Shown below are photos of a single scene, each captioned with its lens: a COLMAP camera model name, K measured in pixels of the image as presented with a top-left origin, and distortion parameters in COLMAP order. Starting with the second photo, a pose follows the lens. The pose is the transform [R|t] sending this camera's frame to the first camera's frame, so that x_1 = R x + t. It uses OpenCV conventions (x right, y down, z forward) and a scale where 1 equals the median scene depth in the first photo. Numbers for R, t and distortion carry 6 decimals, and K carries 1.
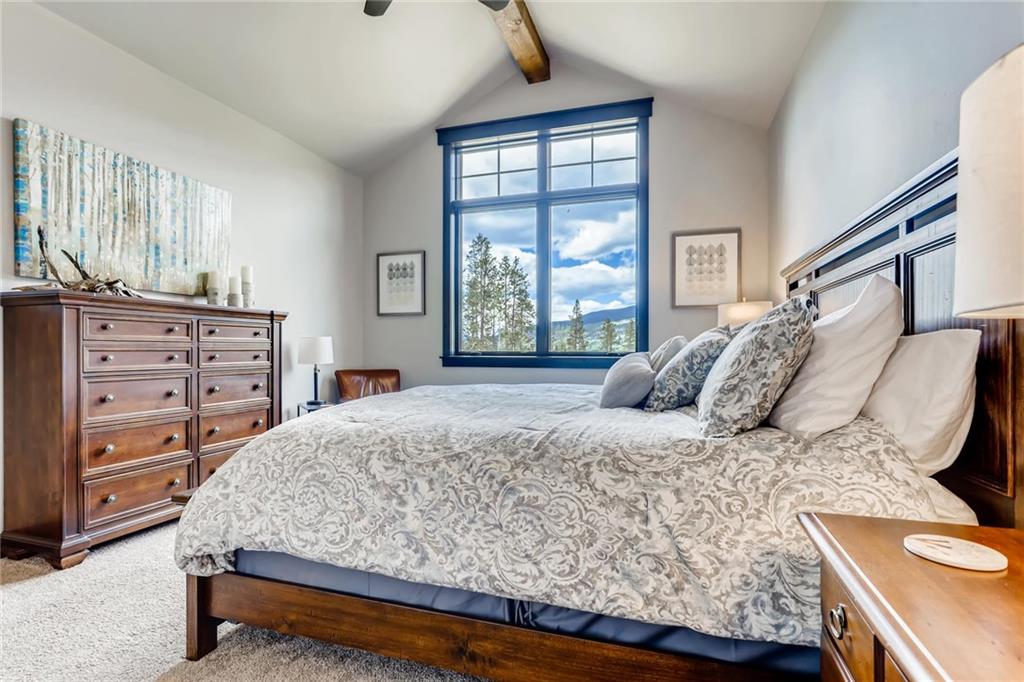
lens RADIAL K [[499.2, 0, 496.6], [0, 499.2, 354.0], [0, 0, 1]] dist [-0.000907, -0.032371]
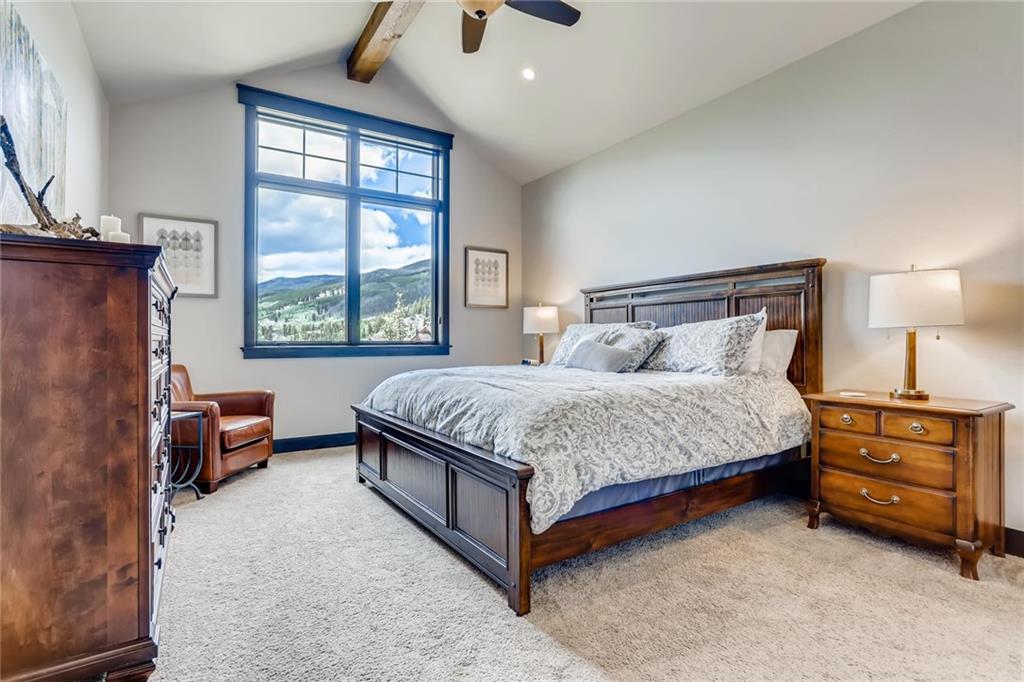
lens RADIAL K [[499.6, 0, 507.3], [0, 499.6, 342.1], [0, 0, 1]] dist [-0.038078, 0.026186]
pose [[0.632451, -0.007201, 0.774567, -0.575228], [0.011231, 0.999937, 0.000126, 0.001027], [-0.774519, 0.008619, 0.632492, 0.120279]]
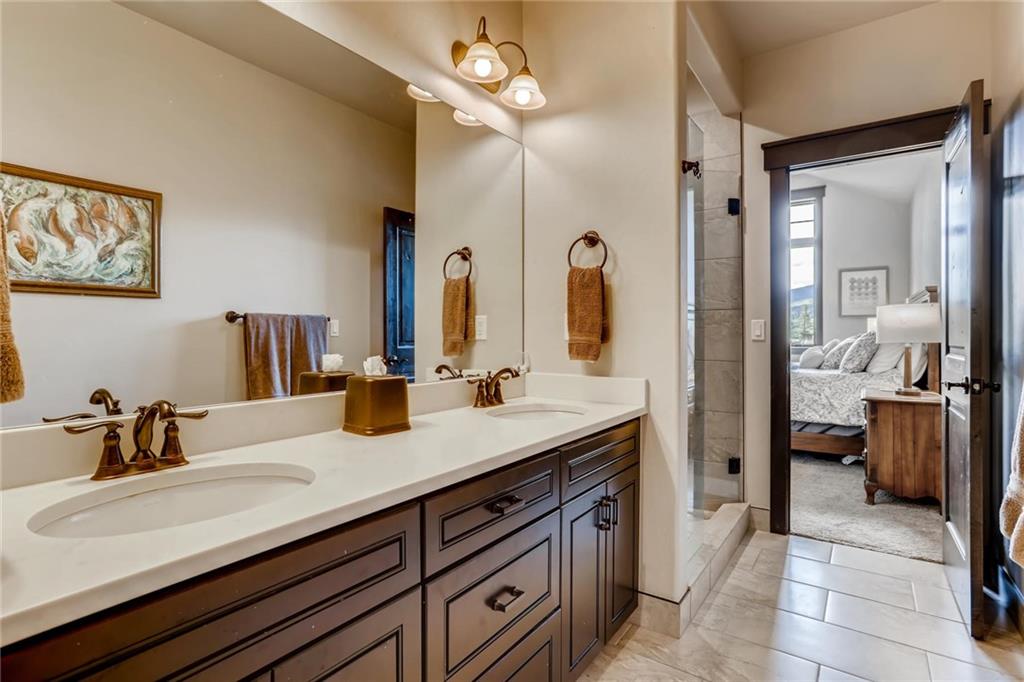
lens RADIAL K [[499.6, 0, 507.3], [0, 499.6, 342.1], [0, 0, 1]] dist [-0.038078, 0.026186]
pose [[0.961467, -0.002838, -0.274905, -0.241115], [0.002742, 0.999996, -0.000735, -0.013739], [0.274906, -0.000047, 0.961471, -0.827378]]
